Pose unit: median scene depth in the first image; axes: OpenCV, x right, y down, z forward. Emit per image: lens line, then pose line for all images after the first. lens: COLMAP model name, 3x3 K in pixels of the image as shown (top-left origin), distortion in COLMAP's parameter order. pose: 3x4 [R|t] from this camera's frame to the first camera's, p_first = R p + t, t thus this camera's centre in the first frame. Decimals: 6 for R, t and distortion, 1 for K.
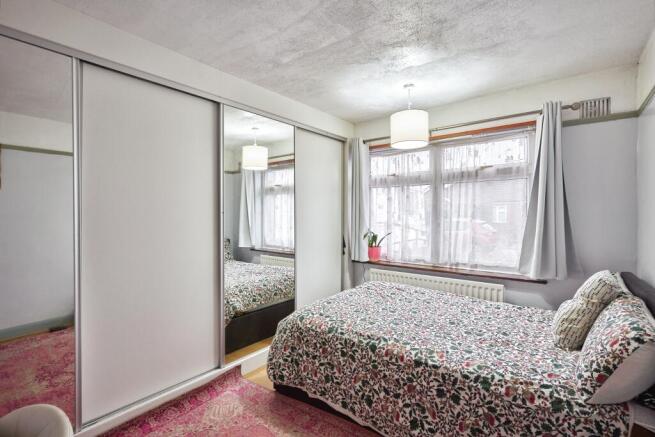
lens RADIAL K [[309.8, 0, 312.6], [0, 309.8, 210.0], [0, 0, 1]] dist [-0.011573, 0.002583]
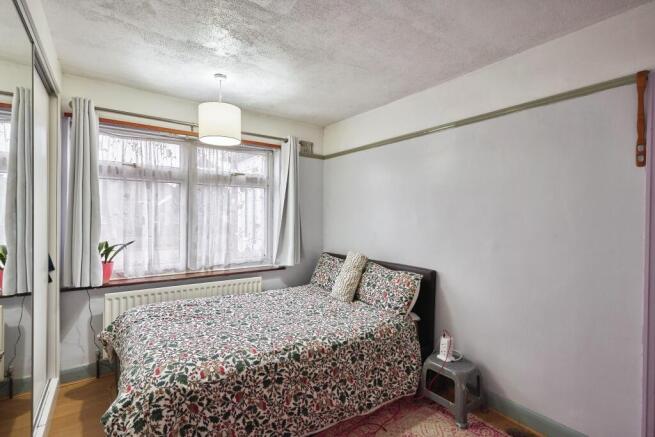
lens RADIAL K [[309.8, 0, 325.9], [0, 309.8, 219.8], [0, 0, 1]] dist [-0.011573, 0.002583]
pose [[0.262249, -0.013488, 0.964906, -0.455575], [-0.020465, 0.999600, 0.019535, -0.004867], [-0.964783, -0.024870, 0.261868, 0.426451]]
